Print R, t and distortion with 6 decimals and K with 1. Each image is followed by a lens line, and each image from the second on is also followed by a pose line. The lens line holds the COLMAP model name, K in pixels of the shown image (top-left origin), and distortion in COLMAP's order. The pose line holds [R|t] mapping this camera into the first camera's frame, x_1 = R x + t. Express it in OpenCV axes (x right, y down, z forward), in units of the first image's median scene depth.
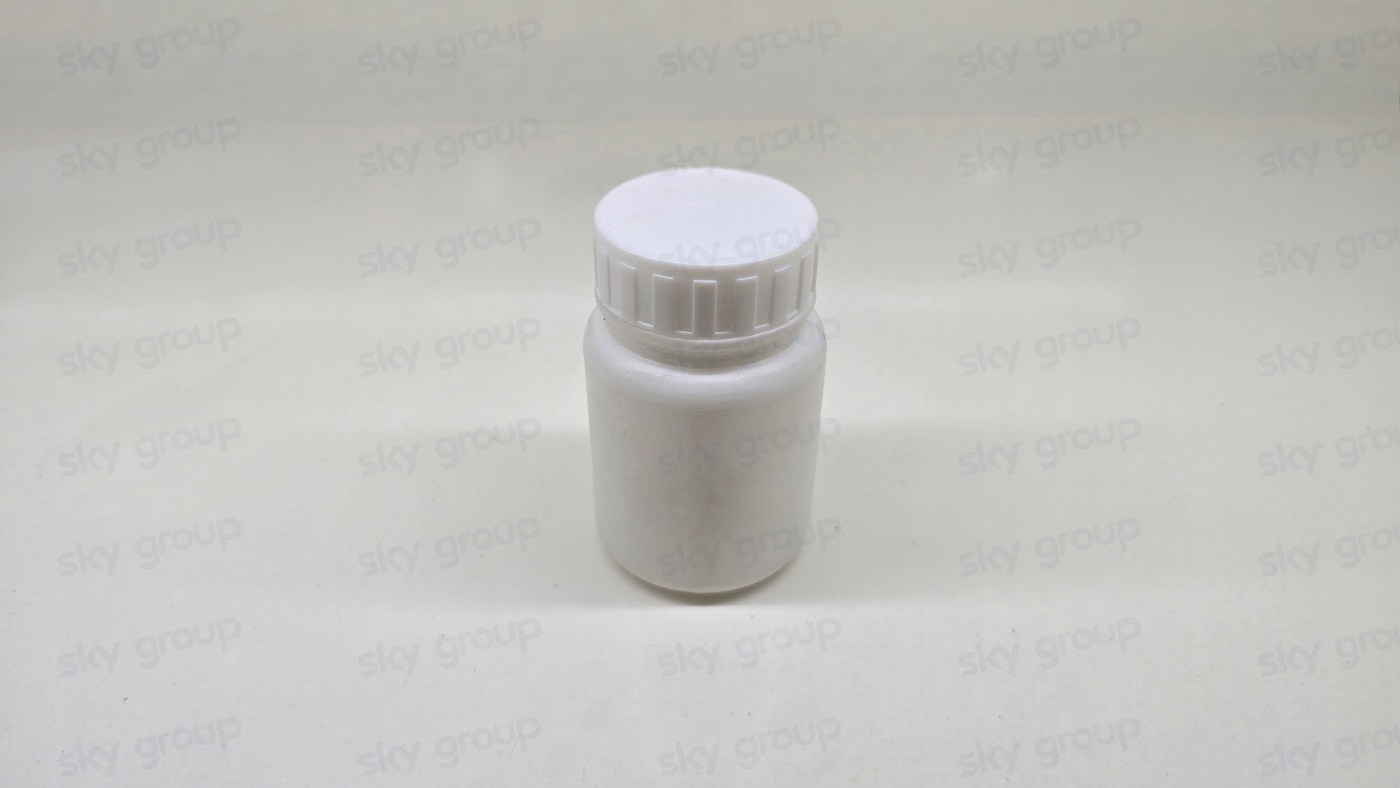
lens RADIAL K [[959.7, 0, 700.0], [0, 959.7, 394.0], [0, 0, 1]] dist [0.001844, -0.001986]
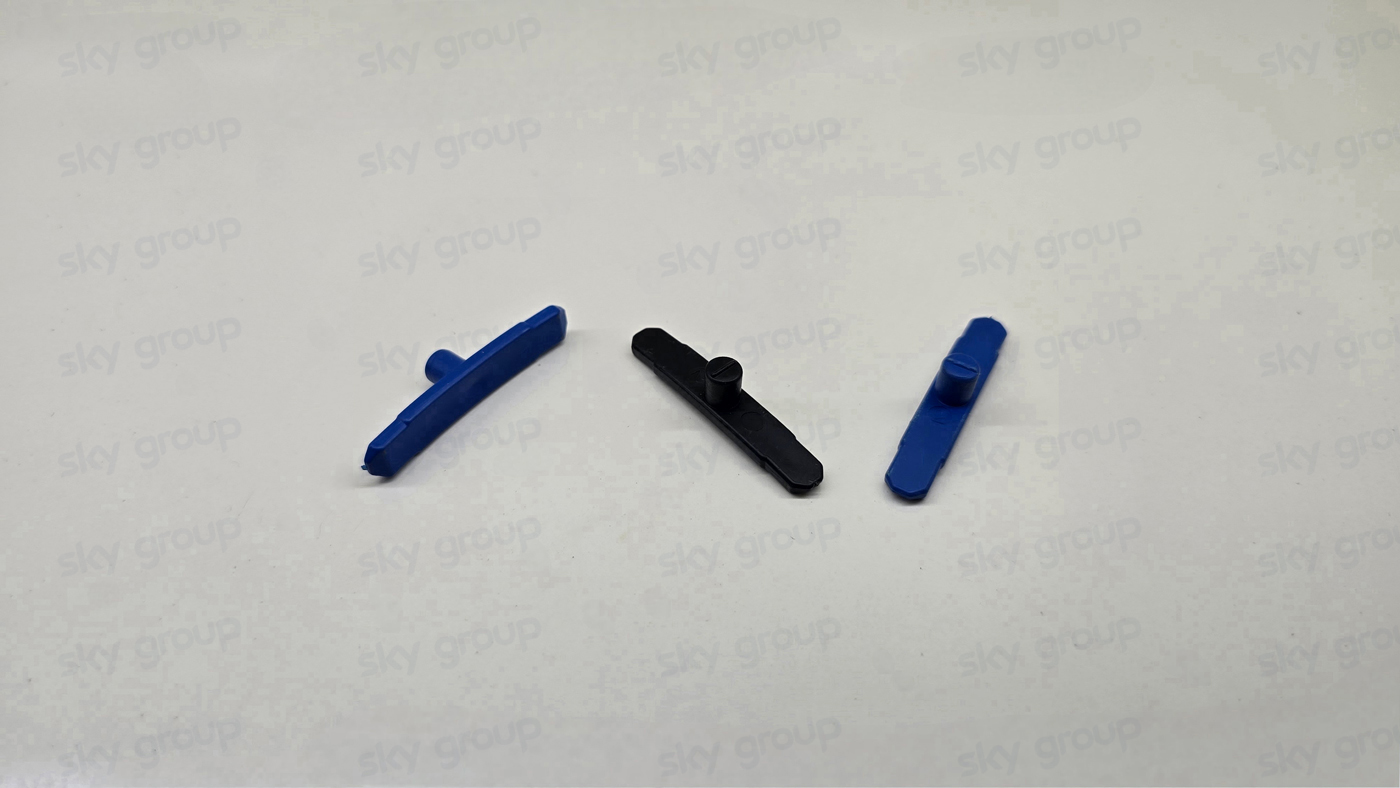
lens RADIAL K [[959.7, 0, 700.0], [0, 959.7, 394.0], [0, 0, 1]] dist [0.001844, -0.001986]
pose [[1.000000, -0.000055, -0.000051, 0.000037], [0.000055, 1.000000, -0.000151, 0.312687], [0.000051, 0.000151, 1.000000, -0.000155]]
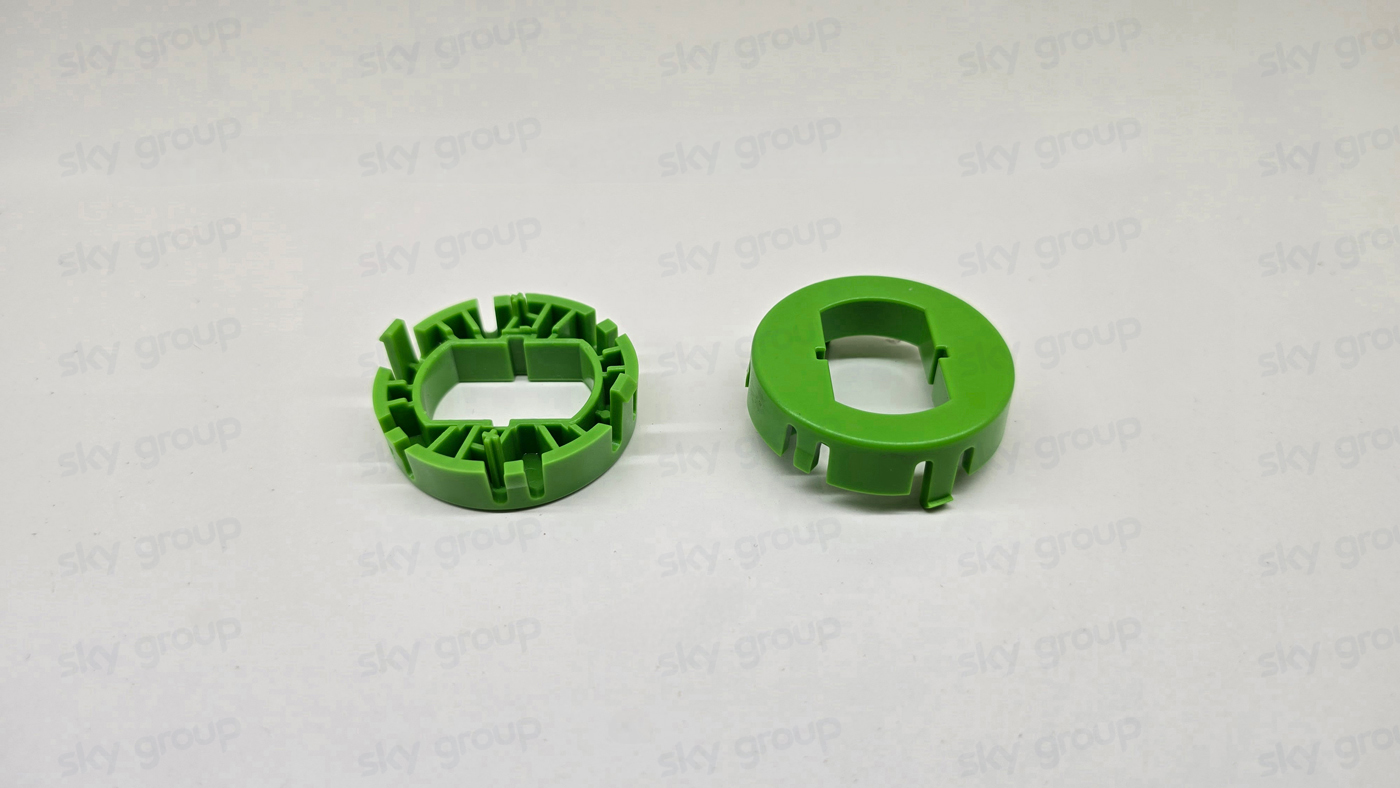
lens RADIAL K [[959.7, 0, 700.0], [0, 959.7, 394.0], [0, 0, 1]] dist [0.001844, -0.001986]
pose [[1.000000, -0.000285, 0.000006, -0.000037], [0.000285, 1.000000, -0.000260, 0.156271], [-0.000006, 0.000260, 1.000000, -0.000026]]
